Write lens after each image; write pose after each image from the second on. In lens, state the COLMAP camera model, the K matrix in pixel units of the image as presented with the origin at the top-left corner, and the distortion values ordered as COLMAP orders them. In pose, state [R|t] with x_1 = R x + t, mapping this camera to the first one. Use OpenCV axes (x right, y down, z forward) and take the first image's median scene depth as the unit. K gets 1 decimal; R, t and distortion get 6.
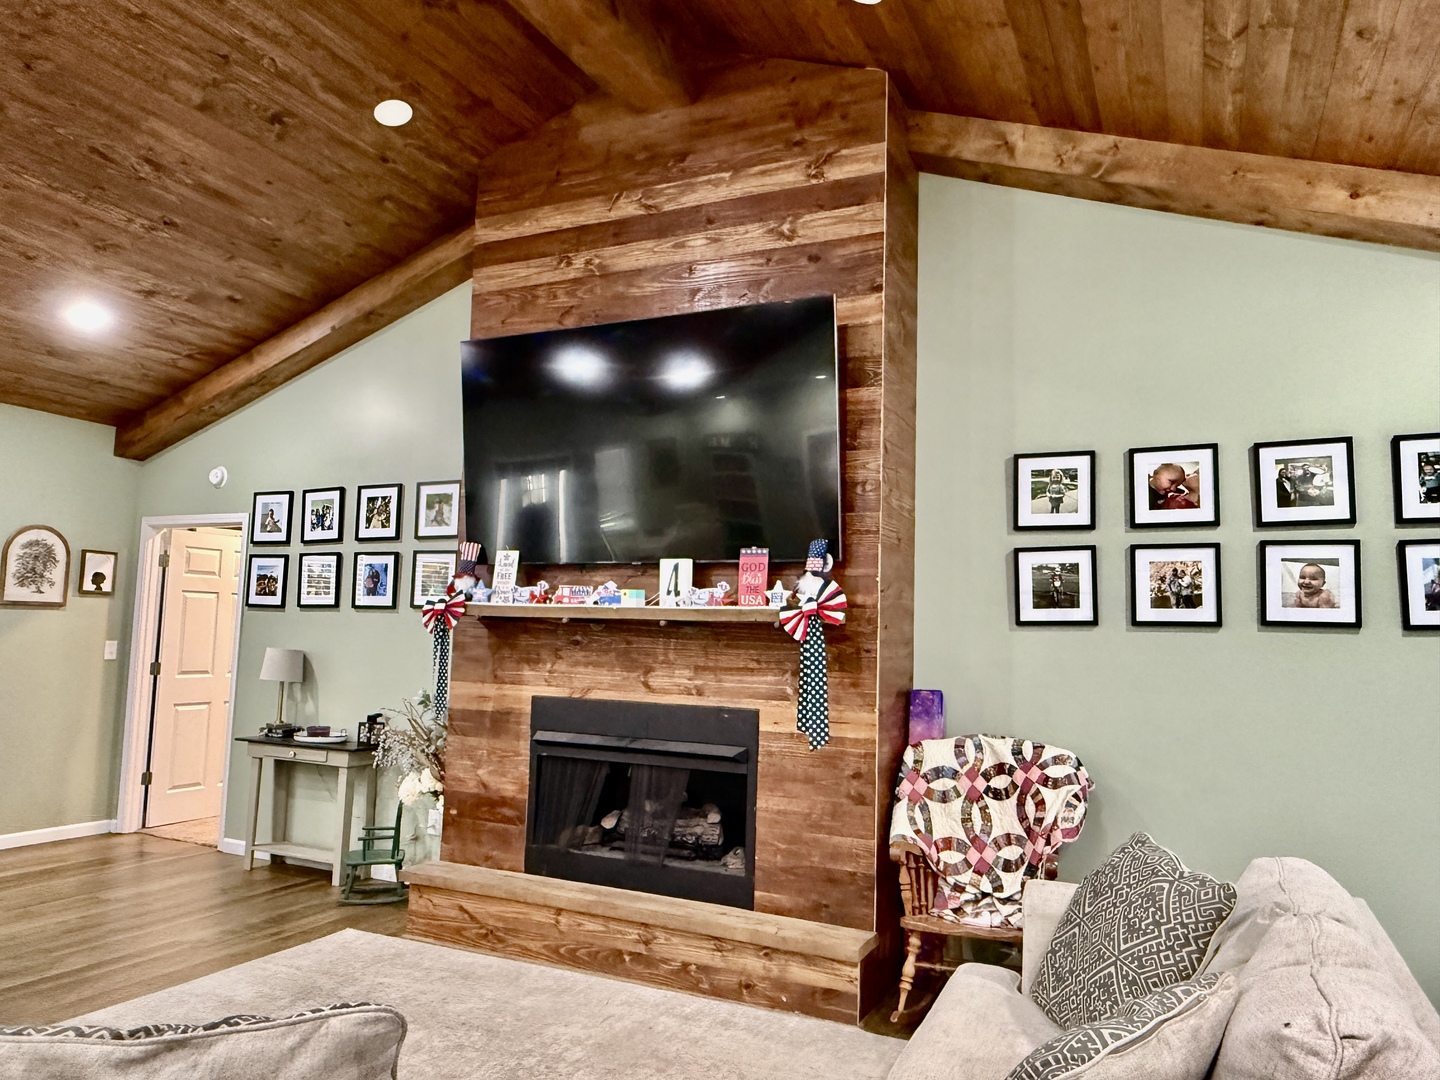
lens RADIAL K [[1008.1, 0, 713.2], [0, 1008.1, 547.6], [0, 0, 1]] dist [0.003550, 0.001740]
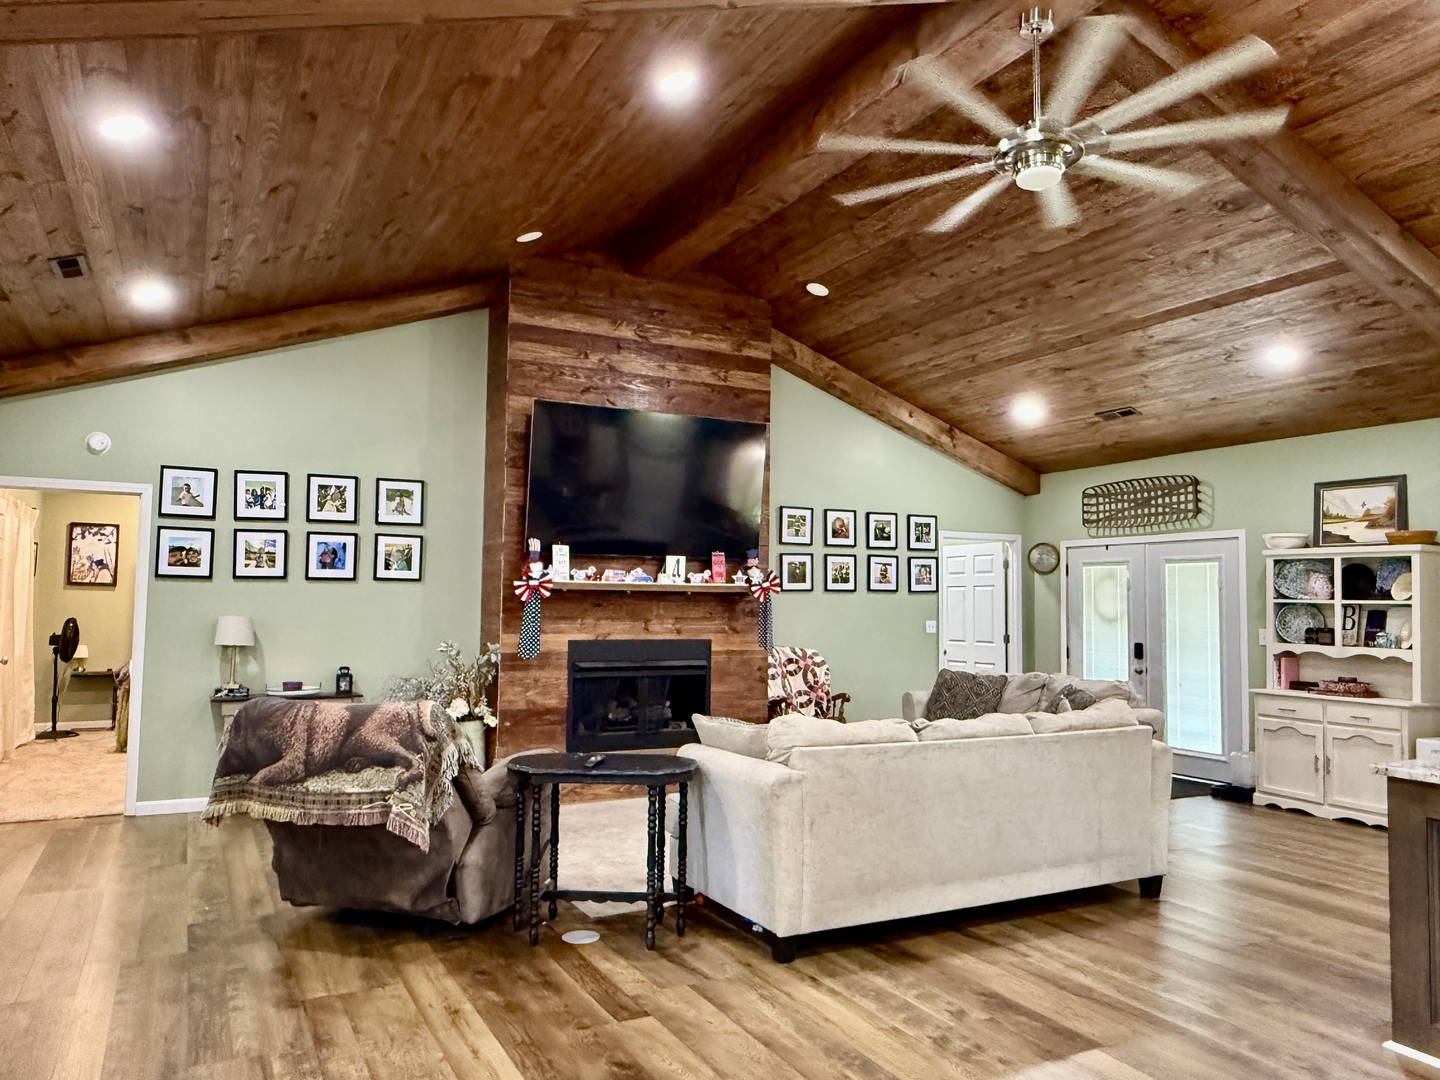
lens RADIAL K [[1008.1, 0, 713.1], [0, 1008.1, 539.1], [0, 0, 1]] dist [0.003550, 0.001740]
pose [[0.600137, 0.027737, 0.799416, -1.359965], [-0.066697, 0.997654, 0.015455, -0.048042], [-0.797112, -0.062594, 0.600579, -0.092619]]
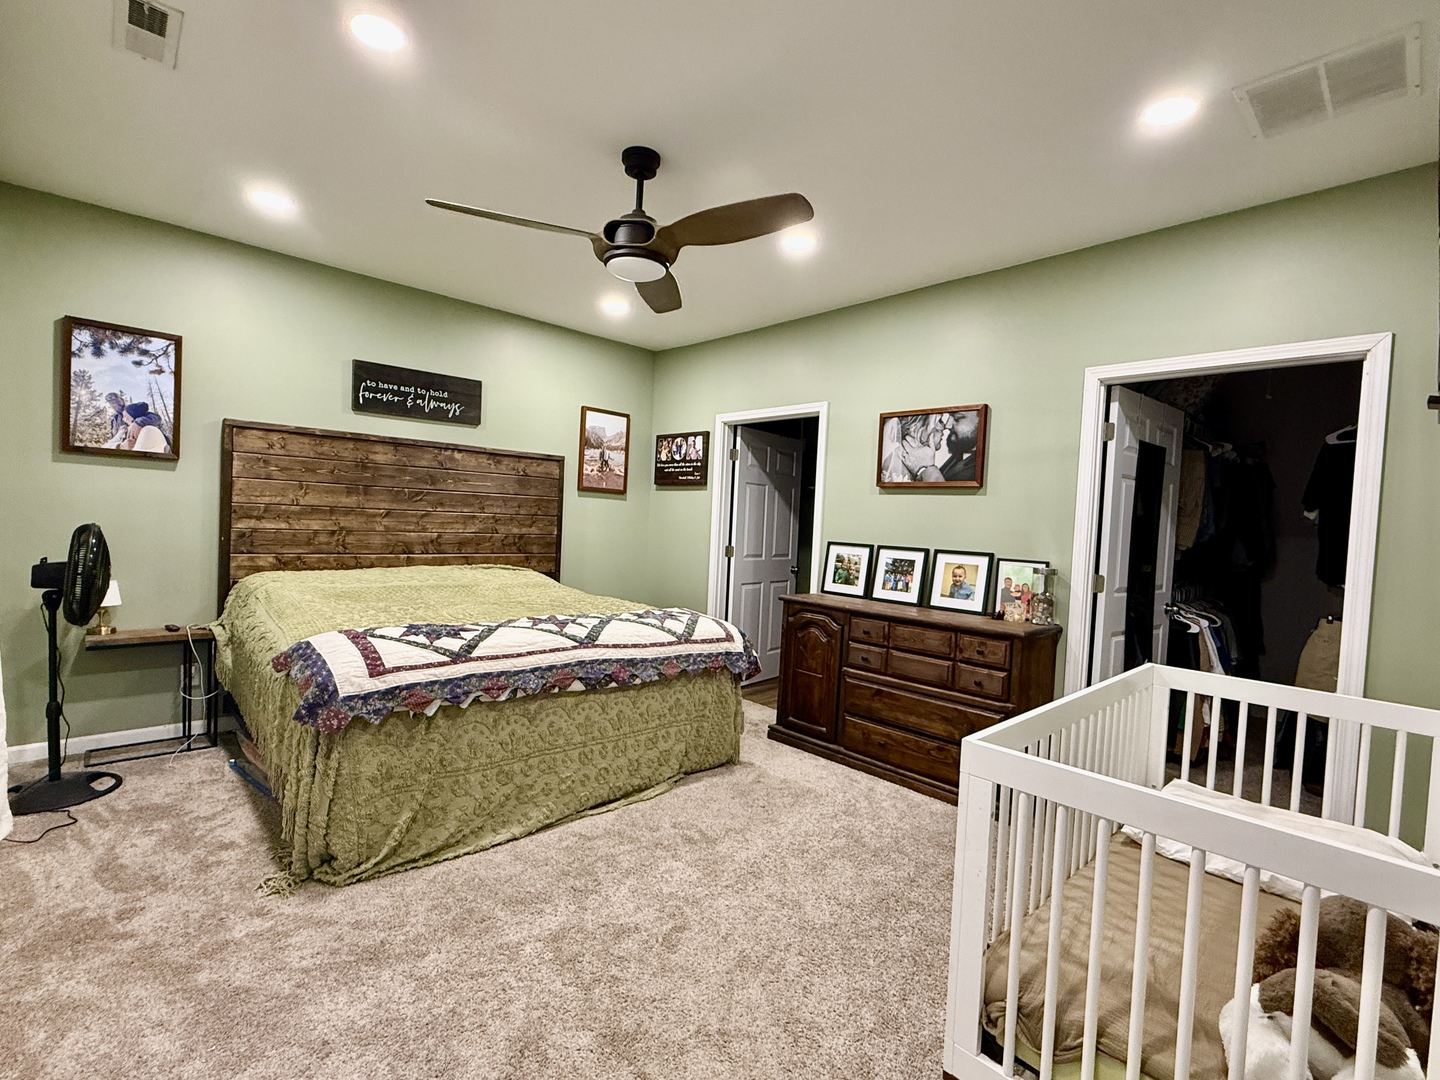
lens RADIAL K [[662.7, 0, 725.8], [0, 662.7, 541.1], [0, 0, 1]] dist [-0.005022, -0.000966]
pose [[0.354317, -0.045801, 0.934003, -0.793179], [-0.123860, 0.987701, 0.095421, 0.135270], [-0.926886, -0.149495, 0.344286, 1.596576]]
